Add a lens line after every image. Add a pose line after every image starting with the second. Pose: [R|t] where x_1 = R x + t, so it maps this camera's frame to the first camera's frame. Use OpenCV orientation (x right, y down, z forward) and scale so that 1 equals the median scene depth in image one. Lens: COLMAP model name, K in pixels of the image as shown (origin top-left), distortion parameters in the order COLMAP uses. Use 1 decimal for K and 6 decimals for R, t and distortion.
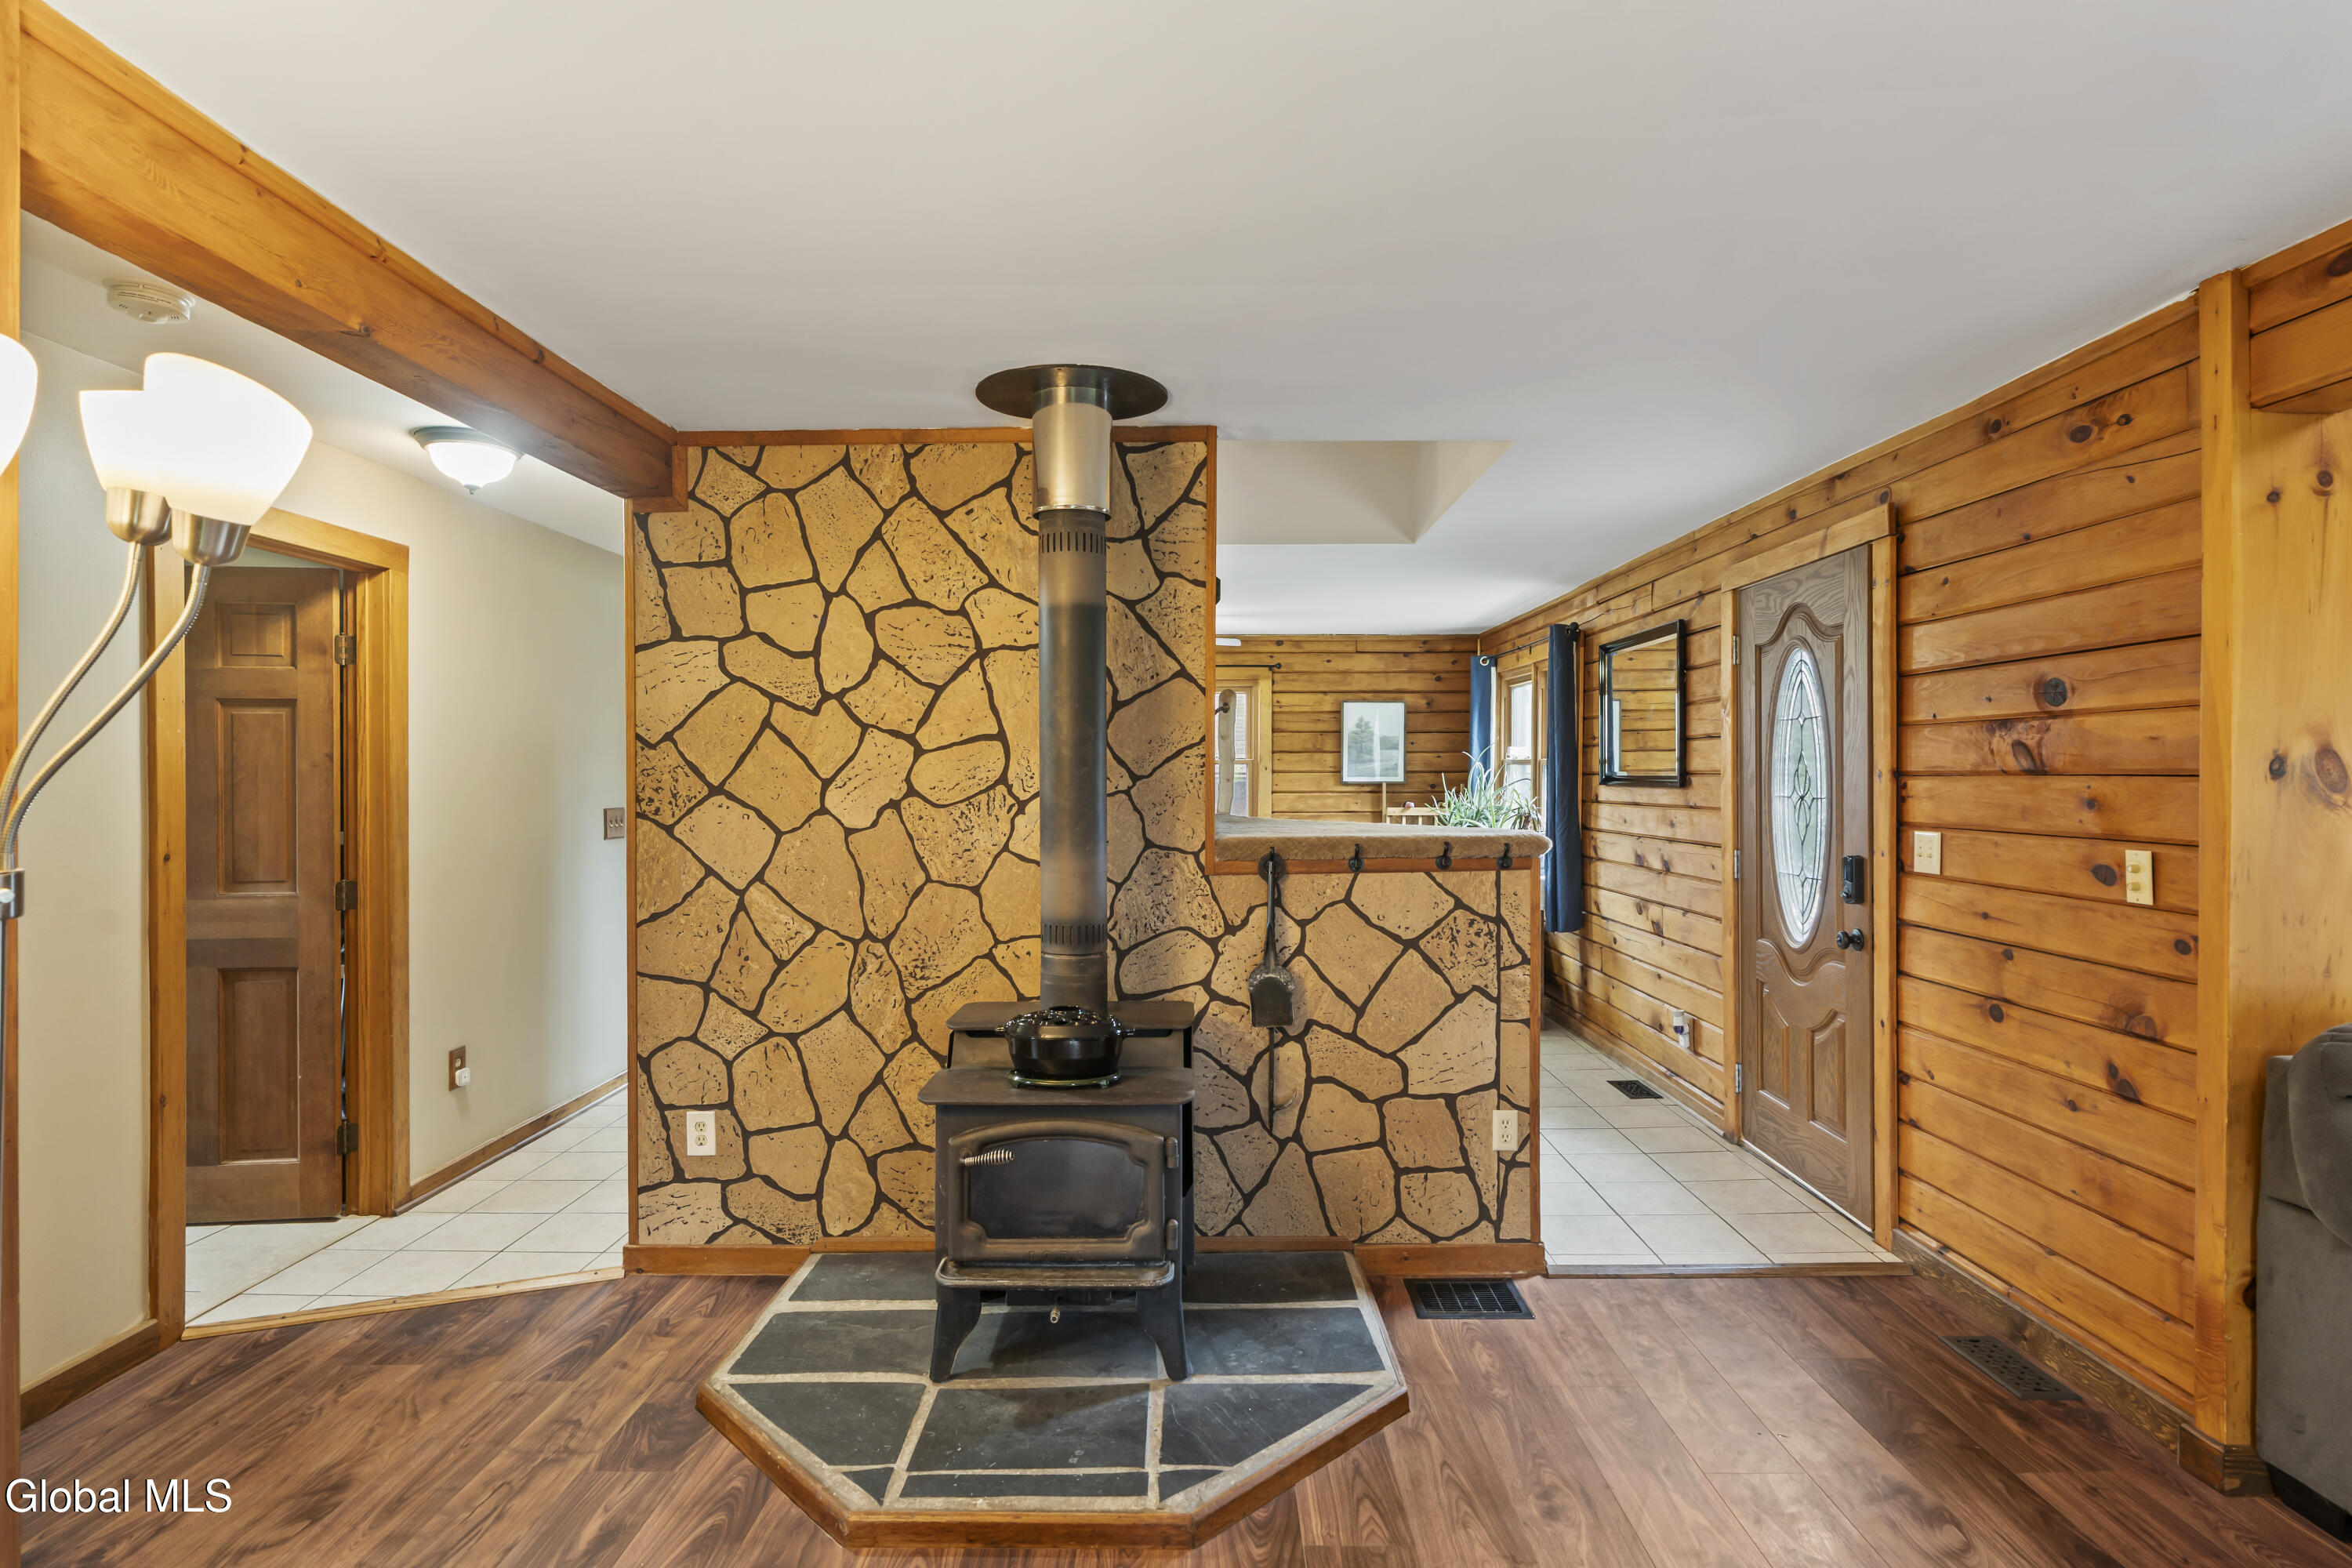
lens RADIAL K [[1208.1, 0, 1176.0], [0, 1208.1, 784.0], [0, 0, 1]] dist [-0.000924, -0.000081]
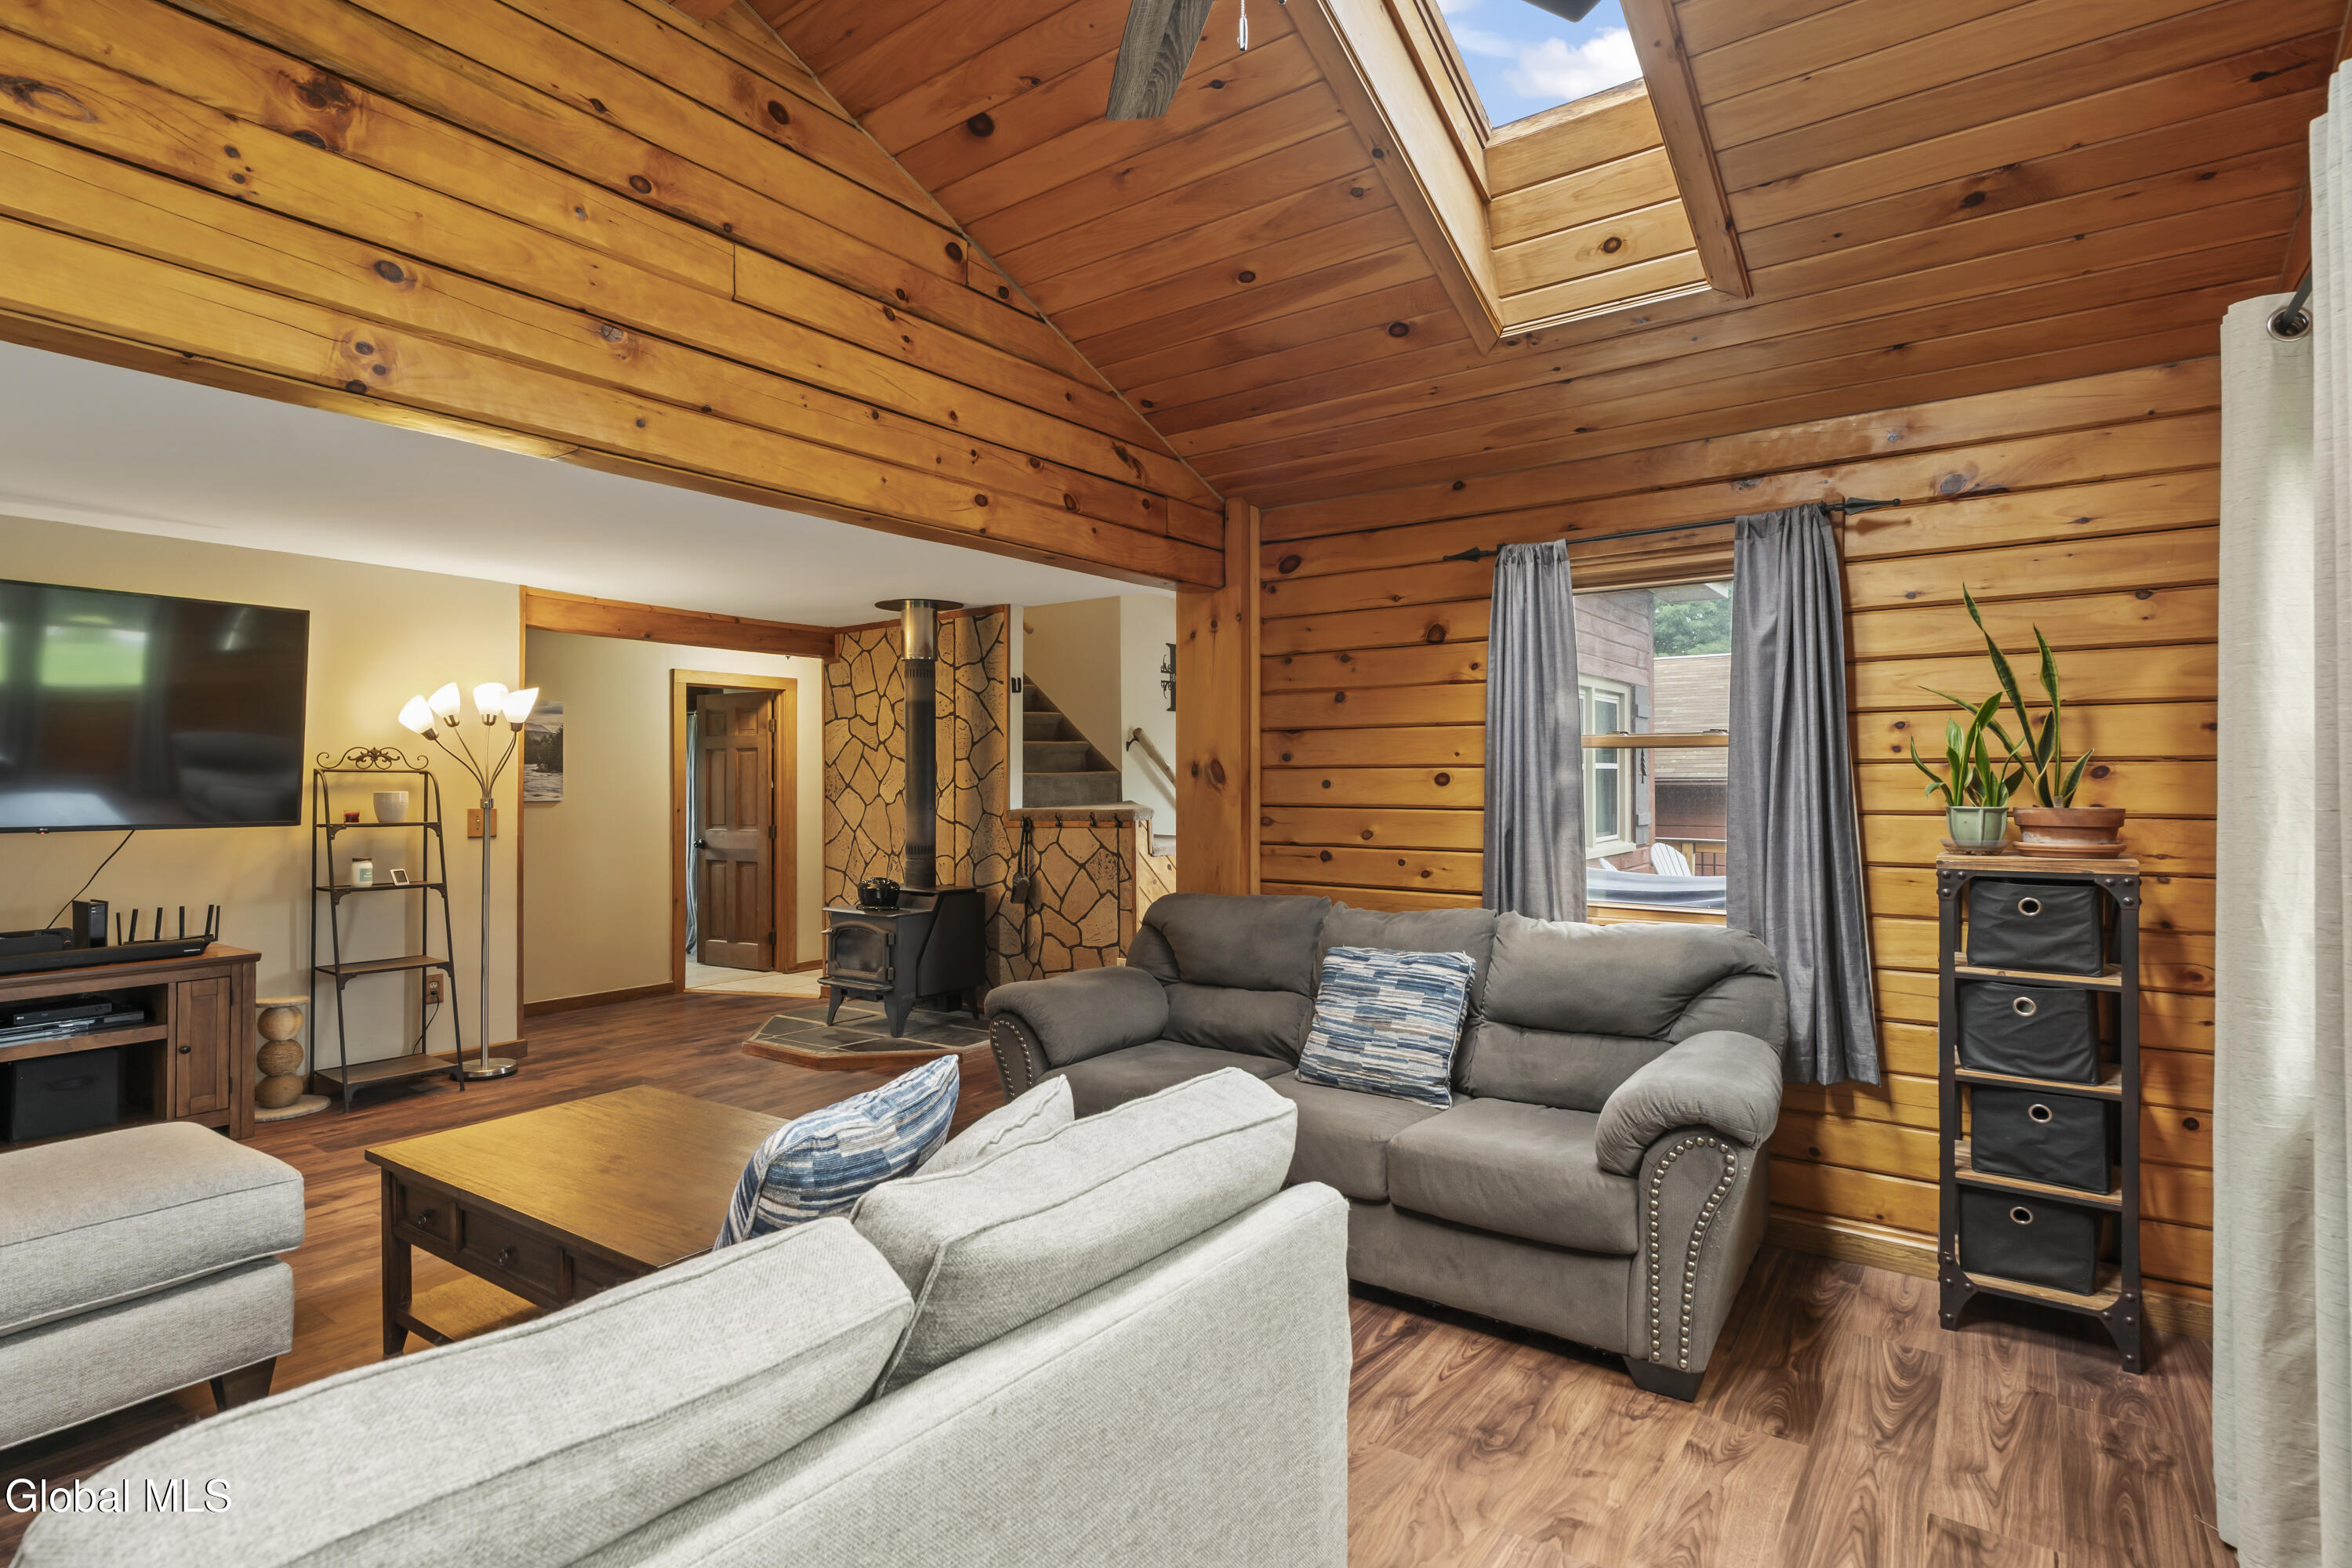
lens RADIAL K [[1161.4, 0, 1176.0], [0, 1161.4, 784.0], [0, 0, 1]] dist [-0.003356, 0.001260]
pose [[0.812824, -0.002418, -0.582504, 1.377028], [-0.001670, 0.999978, -0.006480, 0.014923], [0.582507, 0.006240, 0.812802, -0.400263]]
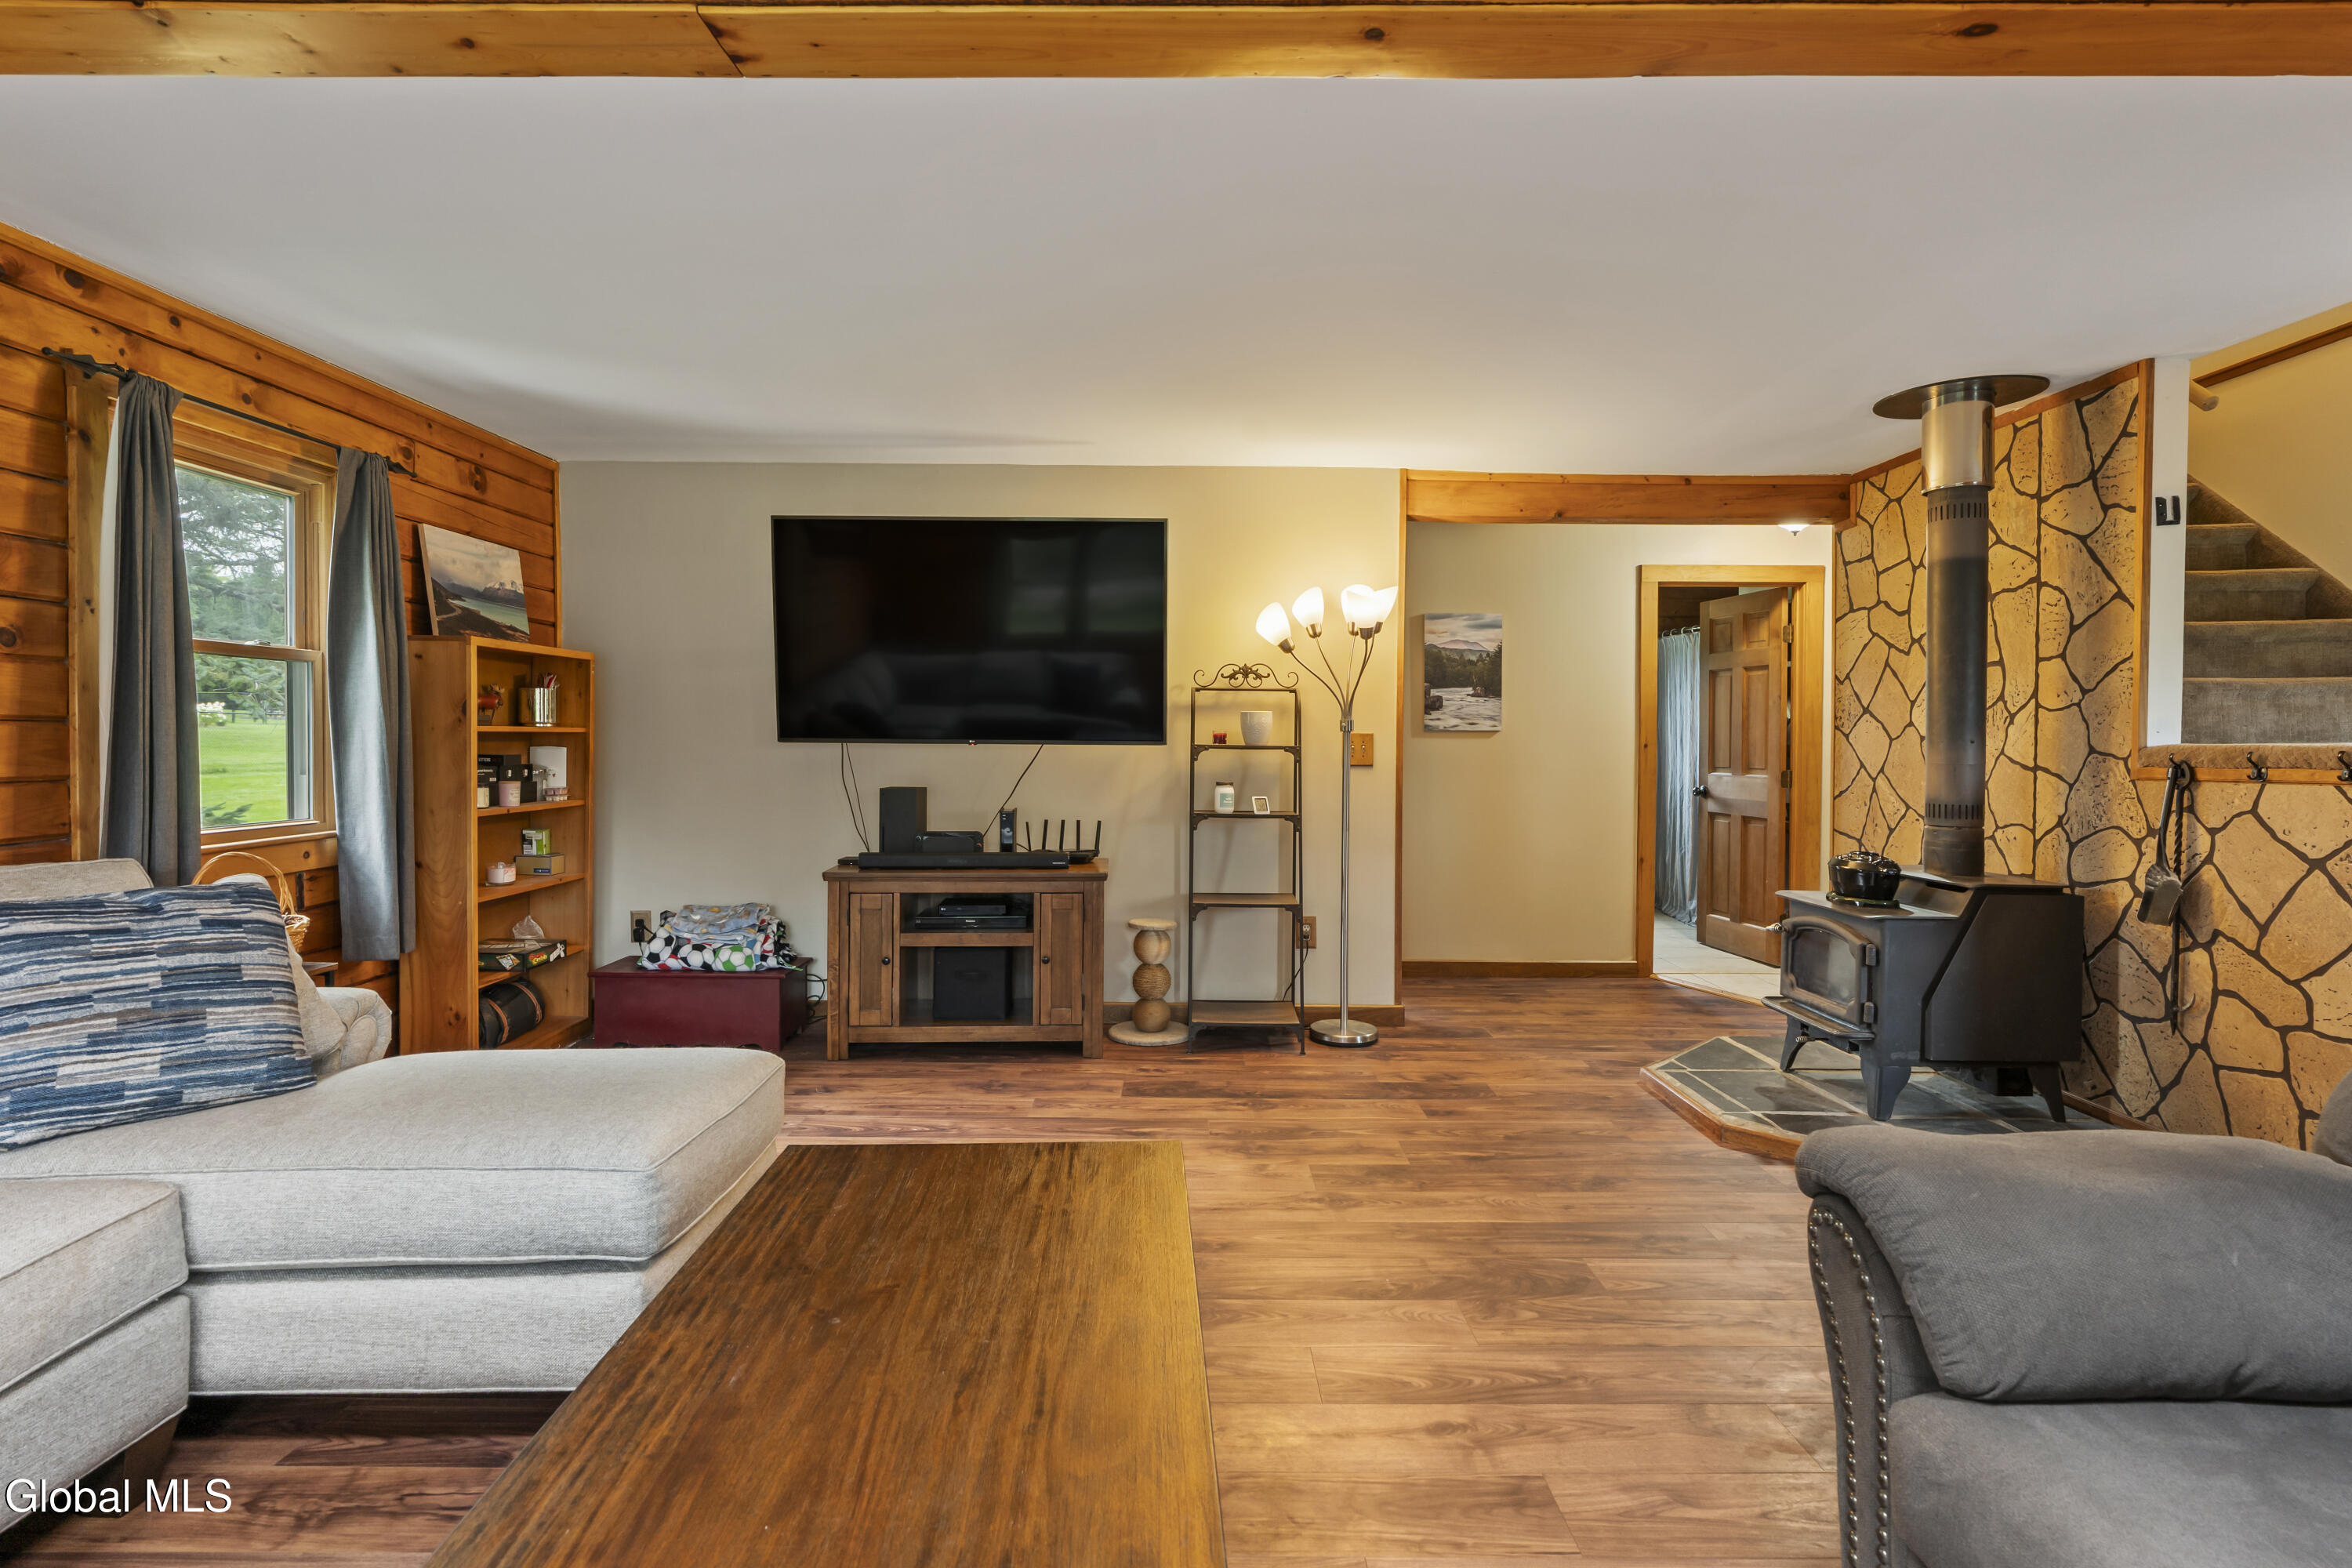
lens RADIAL K [[1176.8, 0, 1172.3], [0, 1176.8, 751.0], [0, 0, 1]] dist [-0.003259, 0.000997]
pose [[0.010860, 0.013407, -0.999851, 1.060142], [-0.013525, 0.999821, 0.013260, 0.047628], [0.999850, 0.013379, 0.011039, 0.132594]]
